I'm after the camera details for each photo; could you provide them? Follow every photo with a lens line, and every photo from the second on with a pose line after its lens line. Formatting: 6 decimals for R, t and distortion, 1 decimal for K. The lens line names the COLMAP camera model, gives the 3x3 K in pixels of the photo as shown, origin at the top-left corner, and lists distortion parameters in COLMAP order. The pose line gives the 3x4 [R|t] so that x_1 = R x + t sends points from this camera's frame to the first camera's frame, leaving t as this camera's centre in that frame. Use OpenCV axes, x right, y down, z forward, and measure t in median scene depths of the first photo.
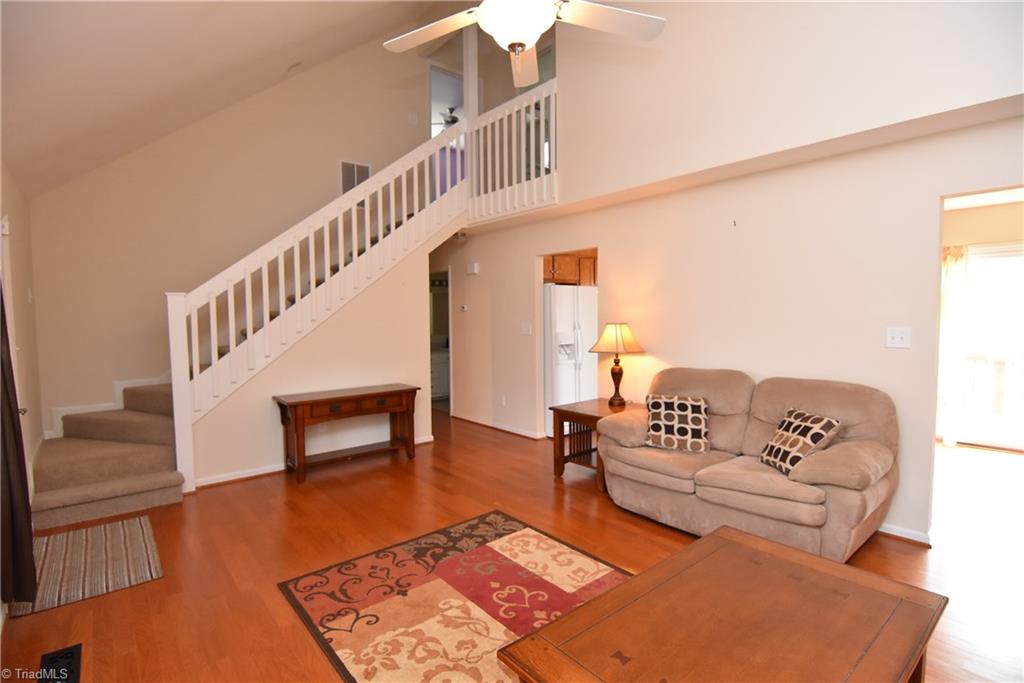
lens RADIAL K [[497.8, 0, 506.2], [0, 497.8, 342.7], [0, 0, 1]] dist [-0.011363, -0.001002]
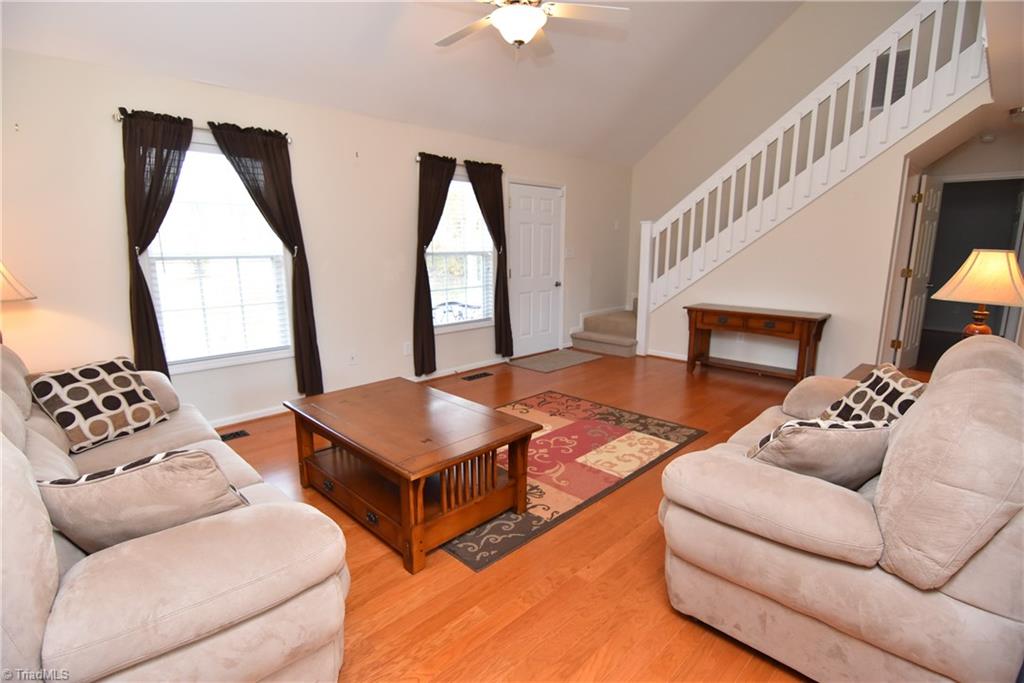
lens RADIAL K [[497.8, 0, 506.2], [0, 497.8, 342.7], [0, 0, 1]] dist [-0.011363, -0.001002]
pose [[0.082478, 0.204105, -0.975468, 1.042145], [-0.052468, 0.978335, 0.200268, -0.027982], [0.995211, 0.034663, 0.091400, 0.562932]]
